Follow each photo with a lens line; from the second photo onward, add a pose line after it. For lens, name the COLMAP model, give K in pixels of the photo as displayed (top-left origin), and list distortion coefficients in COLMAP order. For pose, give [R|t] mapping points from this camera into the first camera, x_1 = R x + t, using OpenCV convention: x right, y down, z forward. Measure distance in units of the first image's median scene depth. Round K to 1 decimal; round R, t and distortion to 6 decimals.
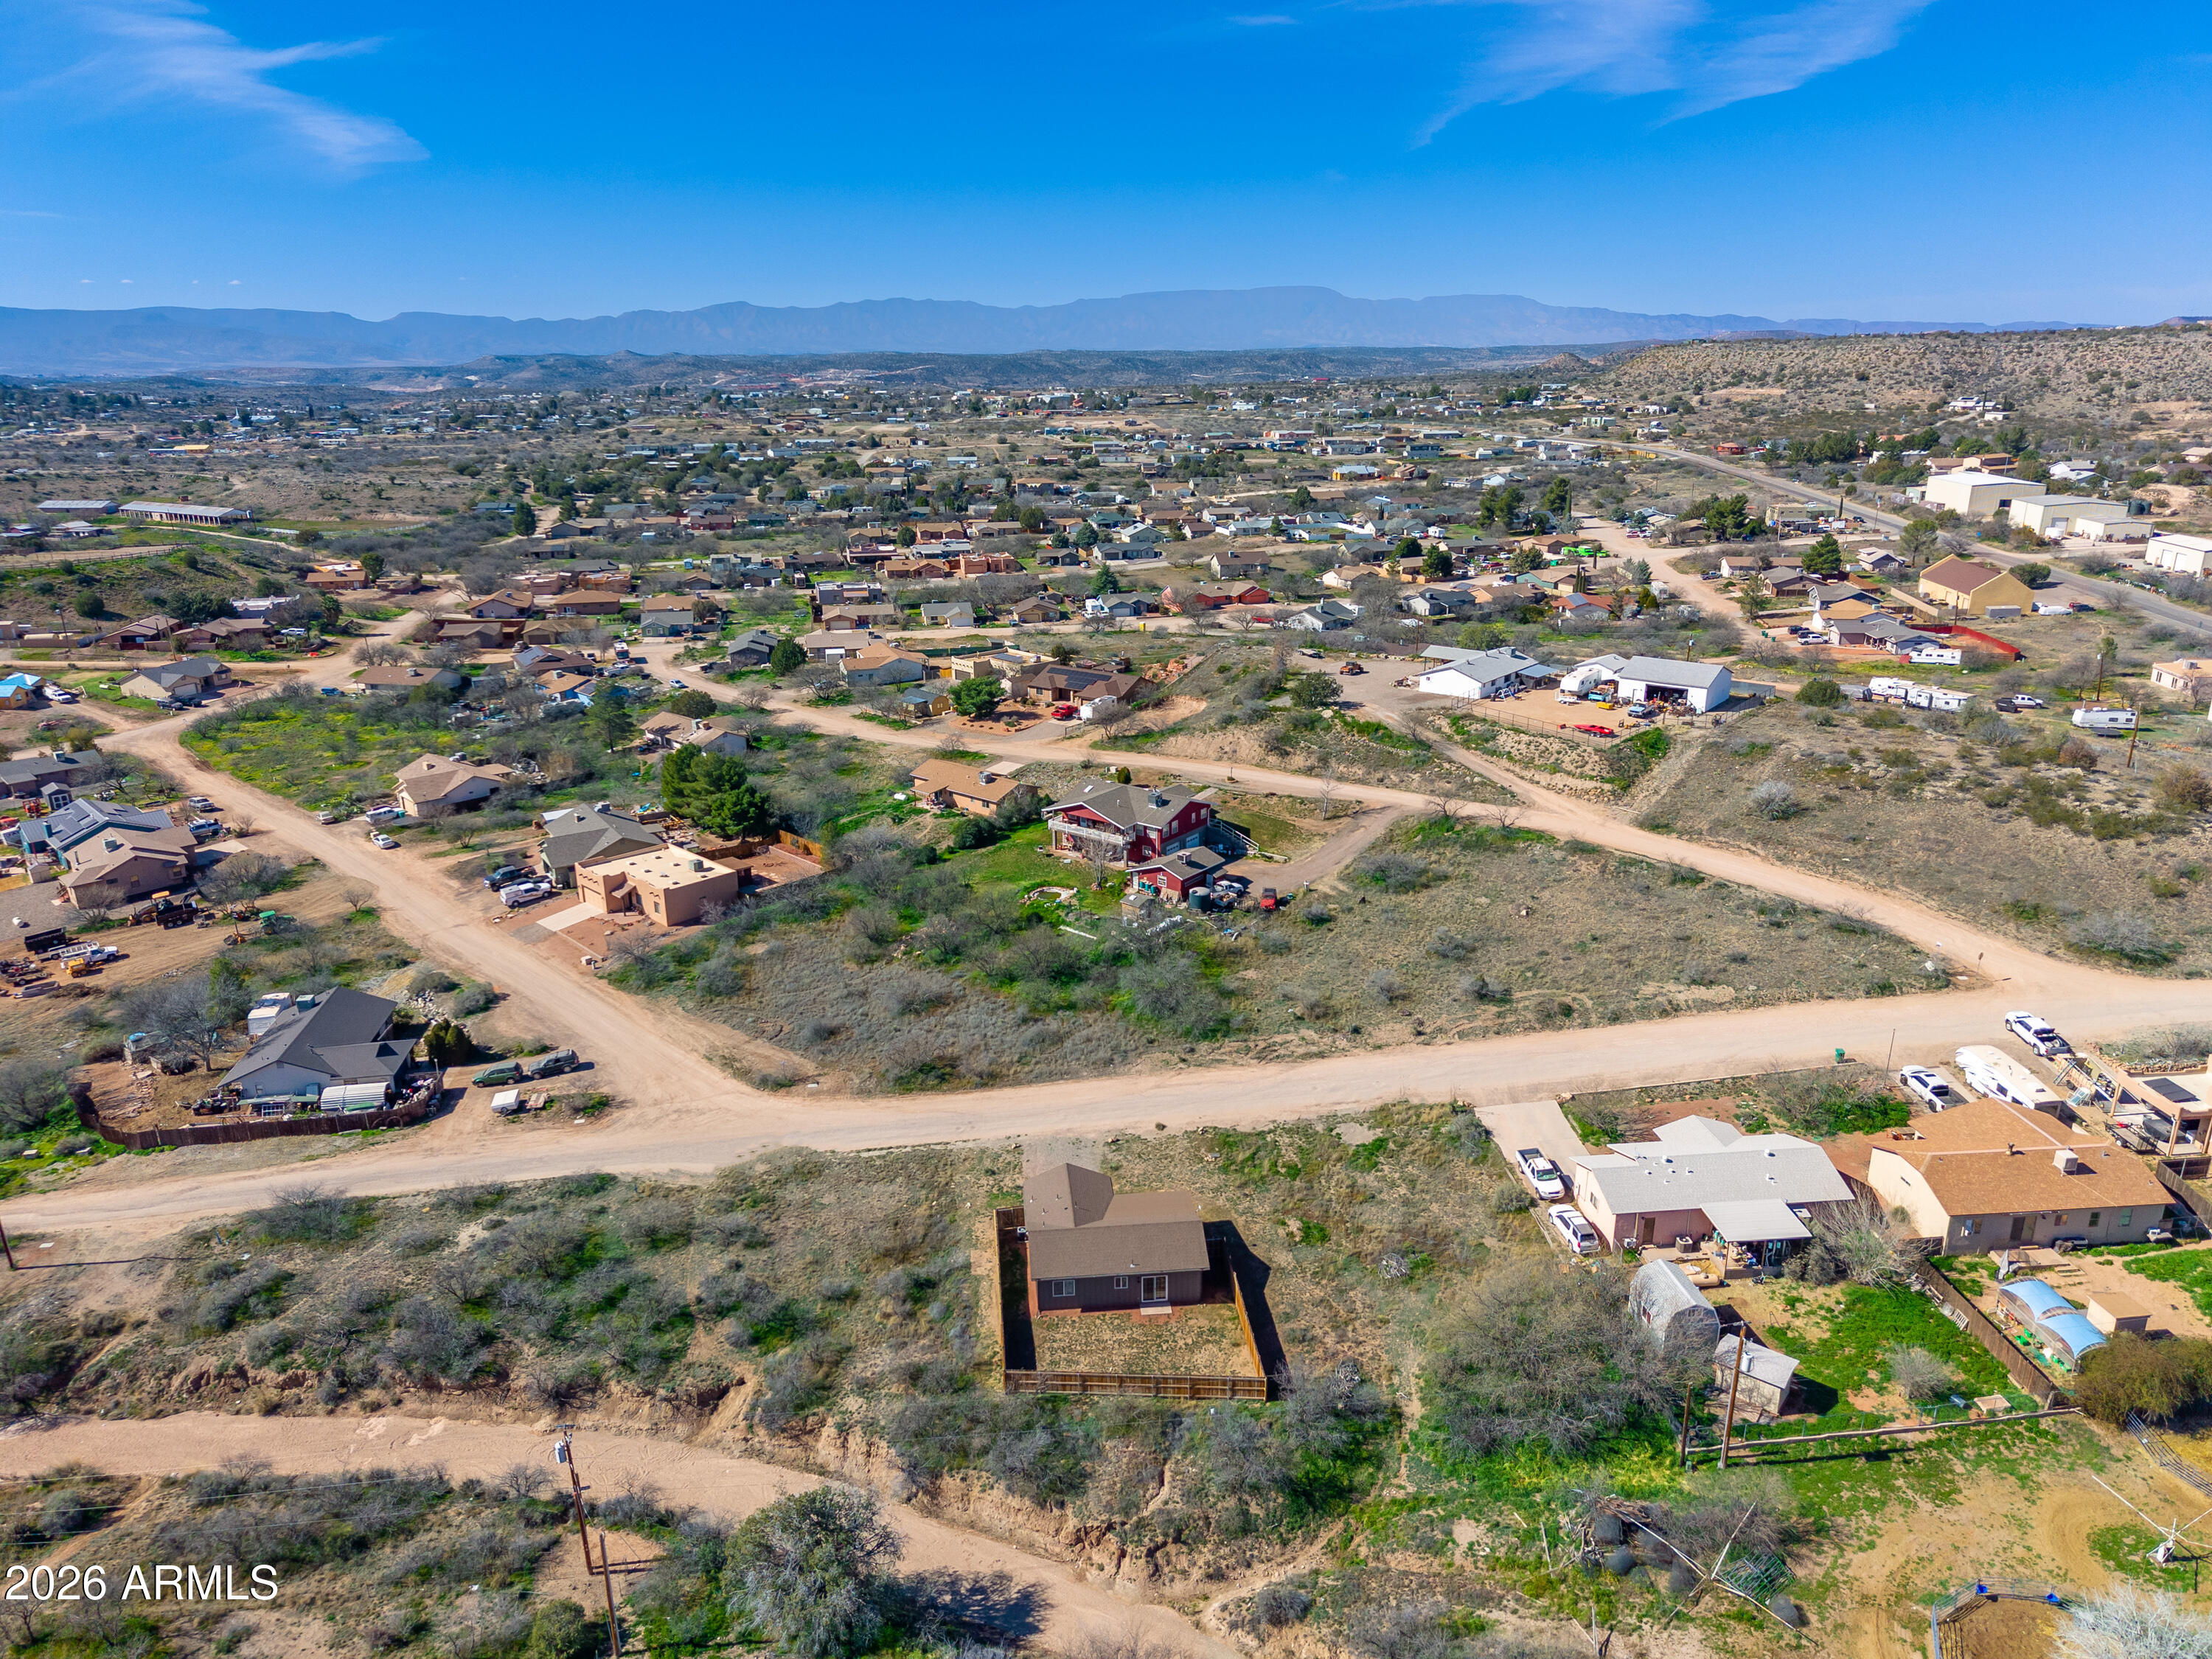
lens RADIAL K [[1477.0, 0, 1102.2], [0, 1477.0, 820.4], [0, 0, 1]] dist [0.038951, -0.027410]
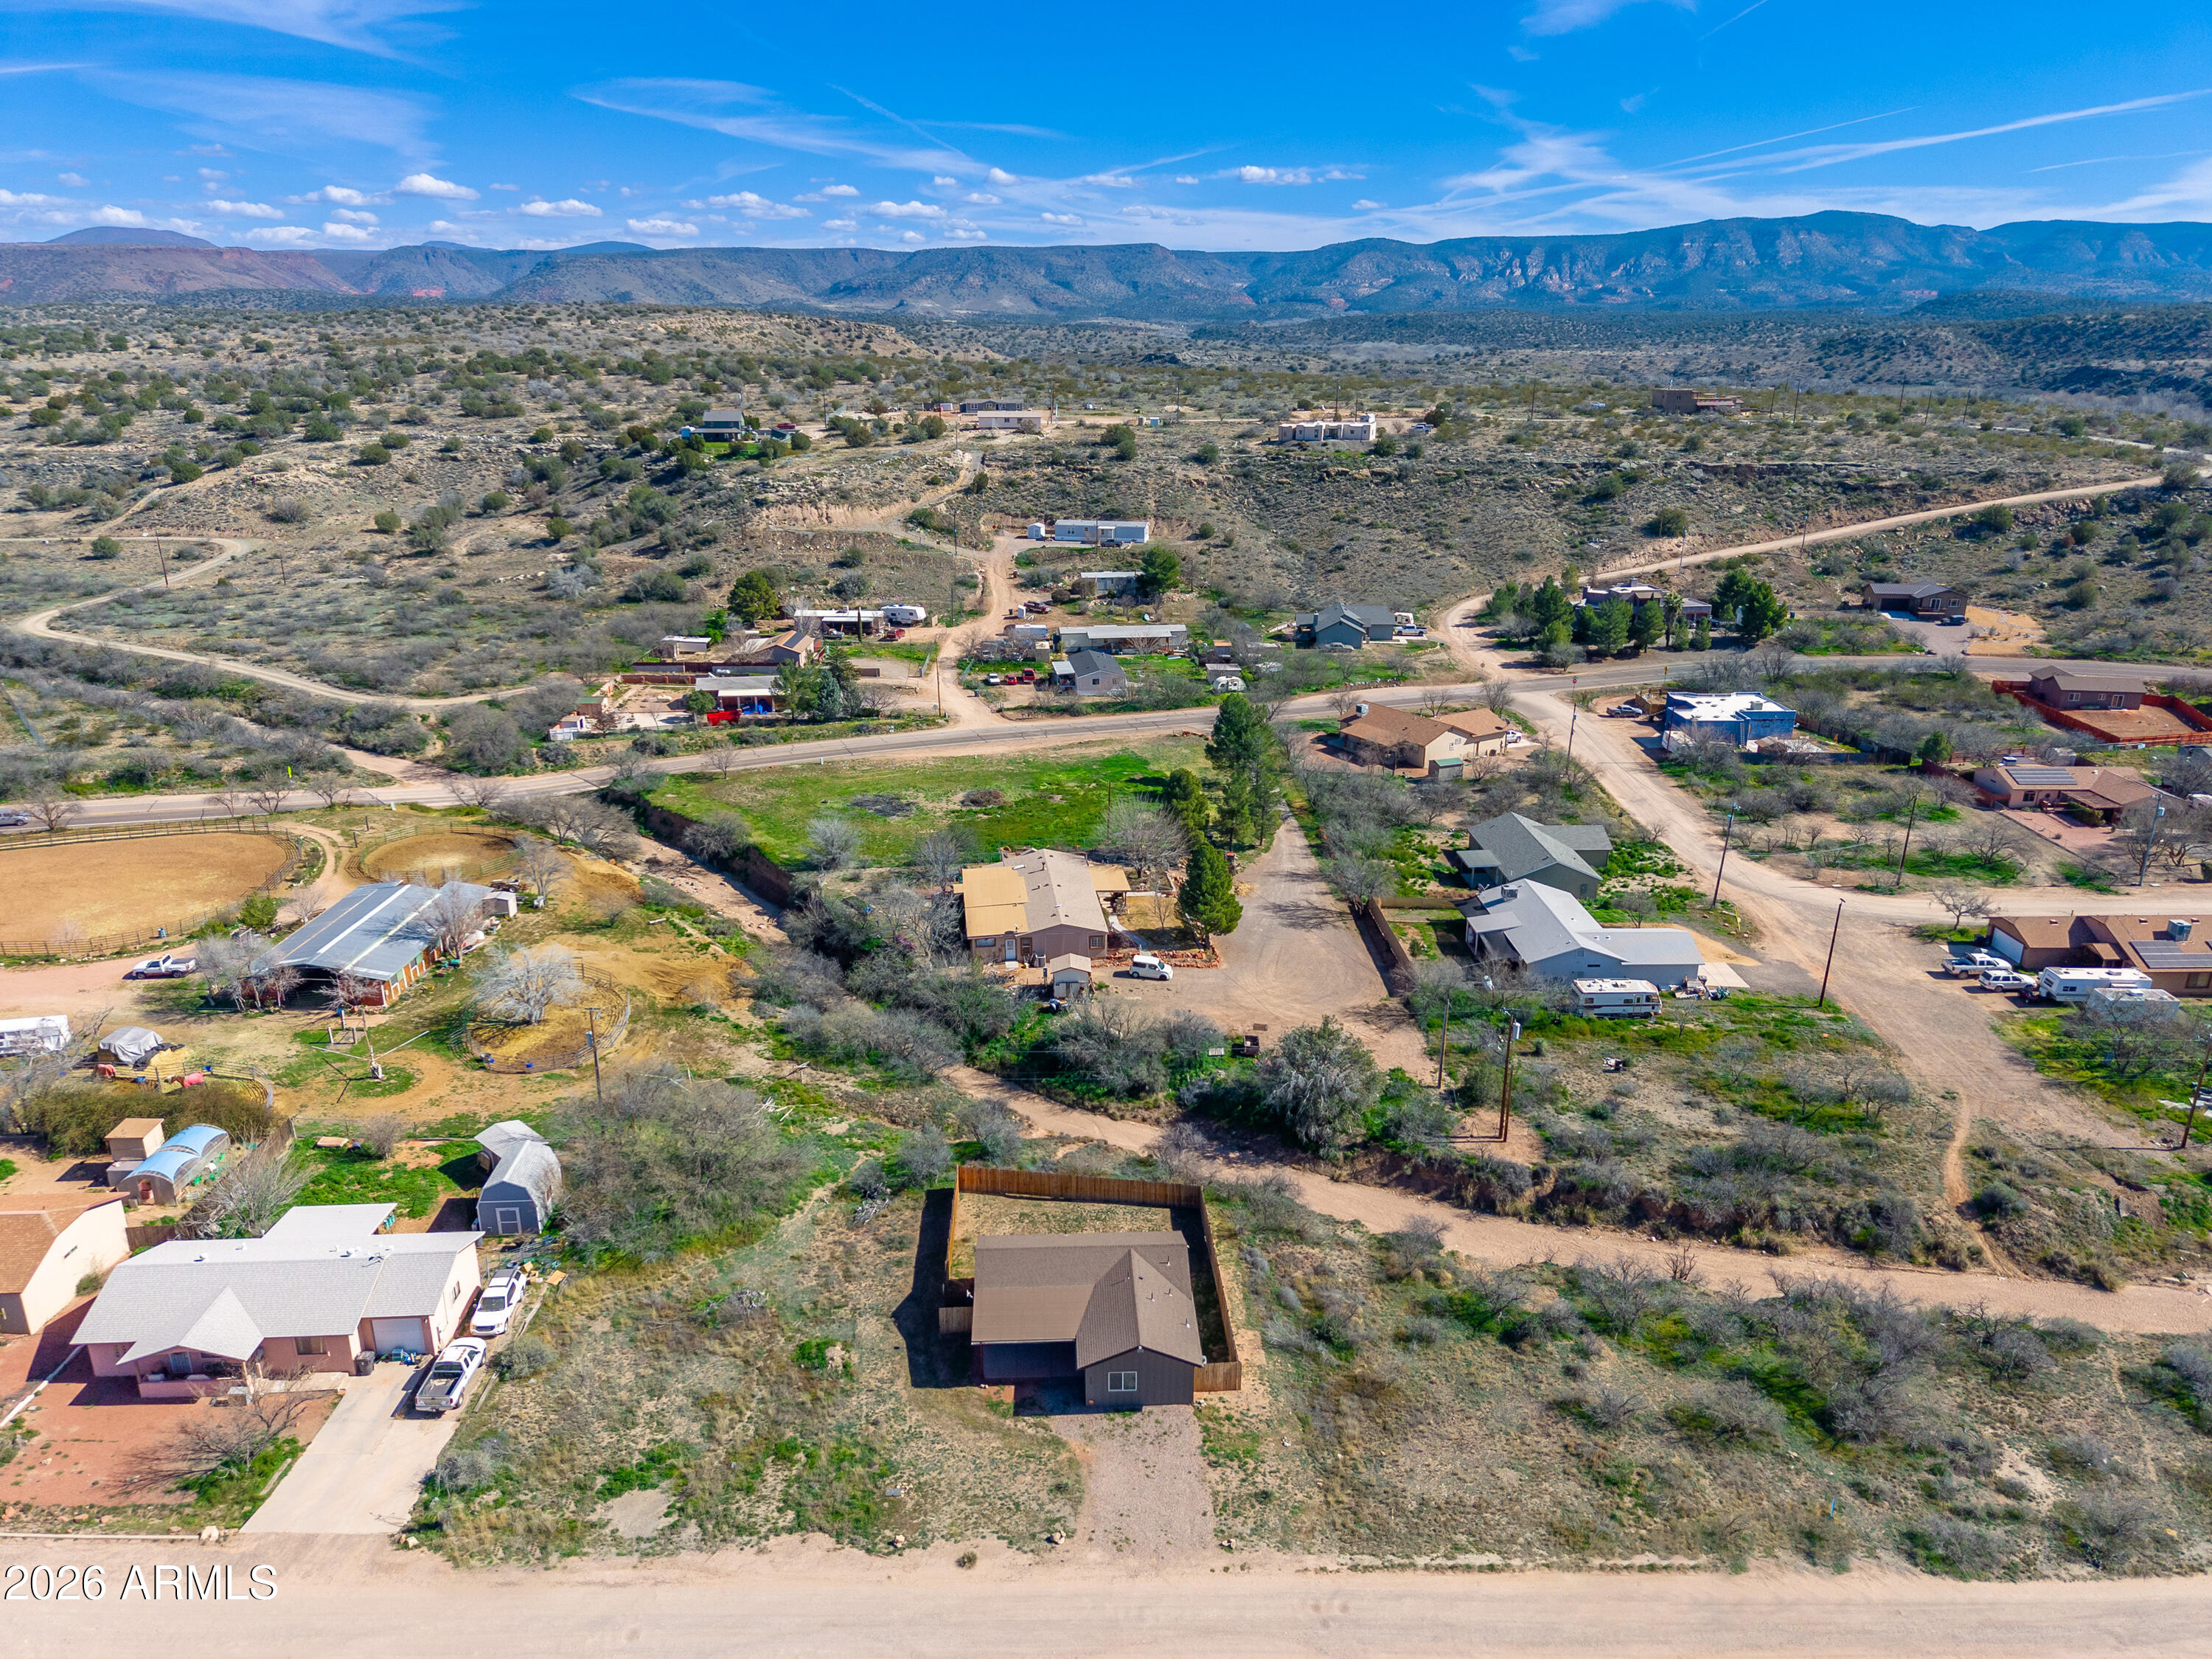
lens RADIAL K [[1480.8, 0, 1101.7], [0, 1480.8, 827.4], [0, 0, 1]] dist [0.020130, 0.000224]
pose [[-0.998515, -0.006909, 0.054044, -0.043643], [0.026056, 0.810590, 0.585034, -0.383570], [-0.047849, 0.585573, -0.809206, 1.467887]]
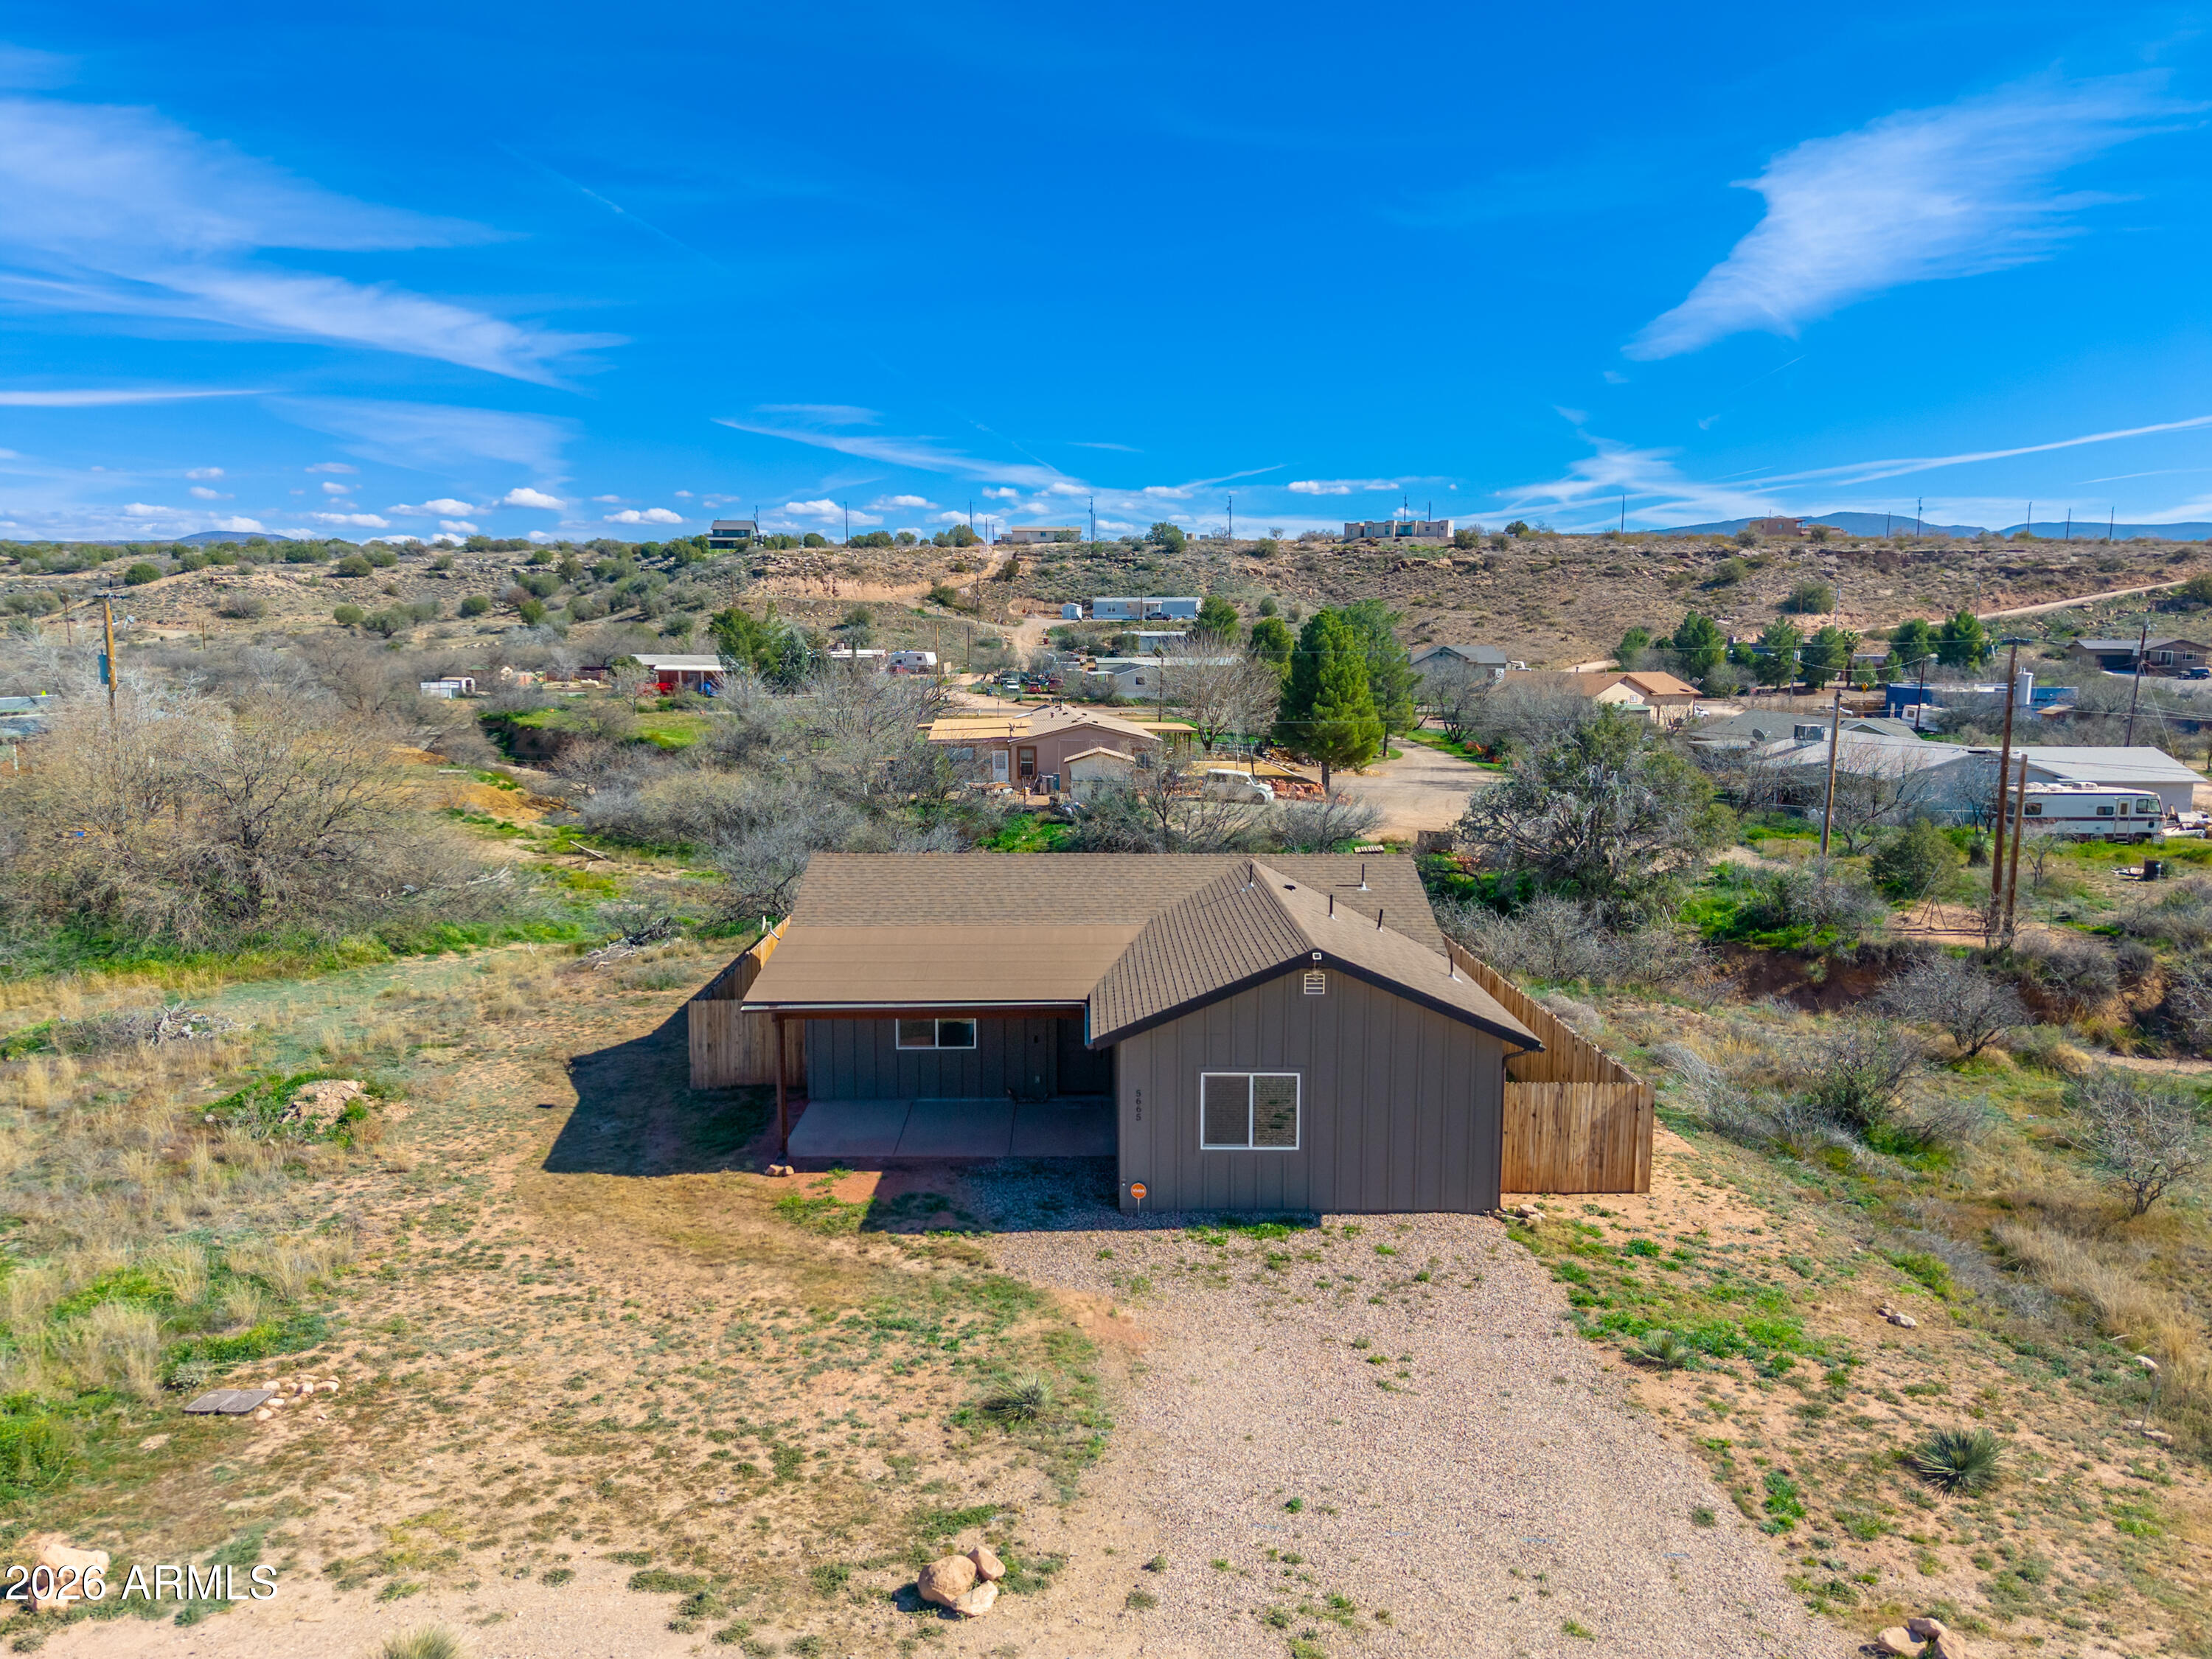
lens RADIAL K [[1477.0, 0, 1102.2], [0, 1477.0, 820.4], [0, 0, 1]] dist [0.038951, -0.027410]
pose [[-0.996657, -0.003050, 0.081645, -0.012464], [0.031417, 0.908163, 0.417437, 0.140080], [-0.075420, 0.418606, -0.905031, 1.207152]]
